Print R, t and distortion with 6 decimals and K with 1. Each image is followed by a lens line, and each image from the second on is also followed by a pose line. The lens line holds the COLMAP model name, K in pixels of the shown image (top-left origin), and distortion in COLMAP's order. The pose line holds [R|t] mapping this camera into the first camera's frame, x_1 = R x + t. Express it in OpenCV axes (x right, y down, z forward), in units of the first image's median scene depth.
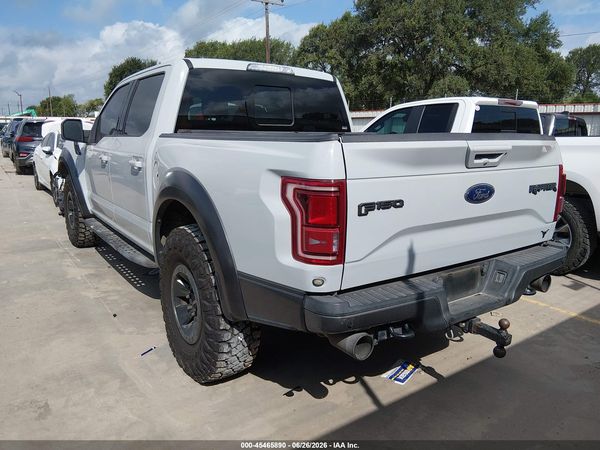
lens RADIAL K [[457.2, 0, 300.0], [0, 457.2, 225.0], [0, 0, 1]] dist [0.098956, -0.148640]
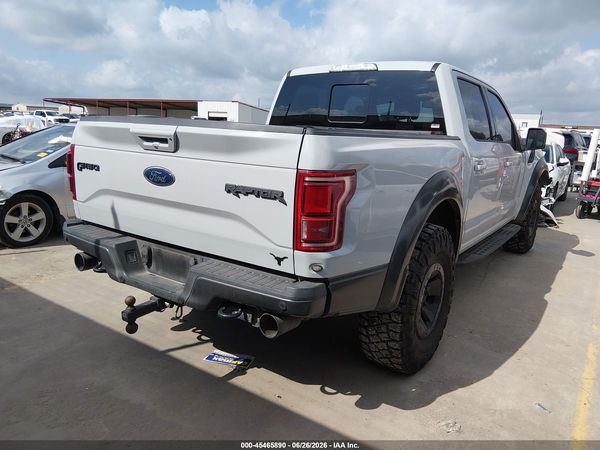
lens RADIAL K [[457.2, 0, 300.0], [0, 457.2, 225.0], [0, 0, 1]] dist [0.098956, -0.148640]
pose [[0.341507, 0.198288, -0.918725, 1.286082], [-0.228769, 0.965631, 0.123374, -0.142200], [0.911613, 0.168043, 0.375132, 0.801995]]
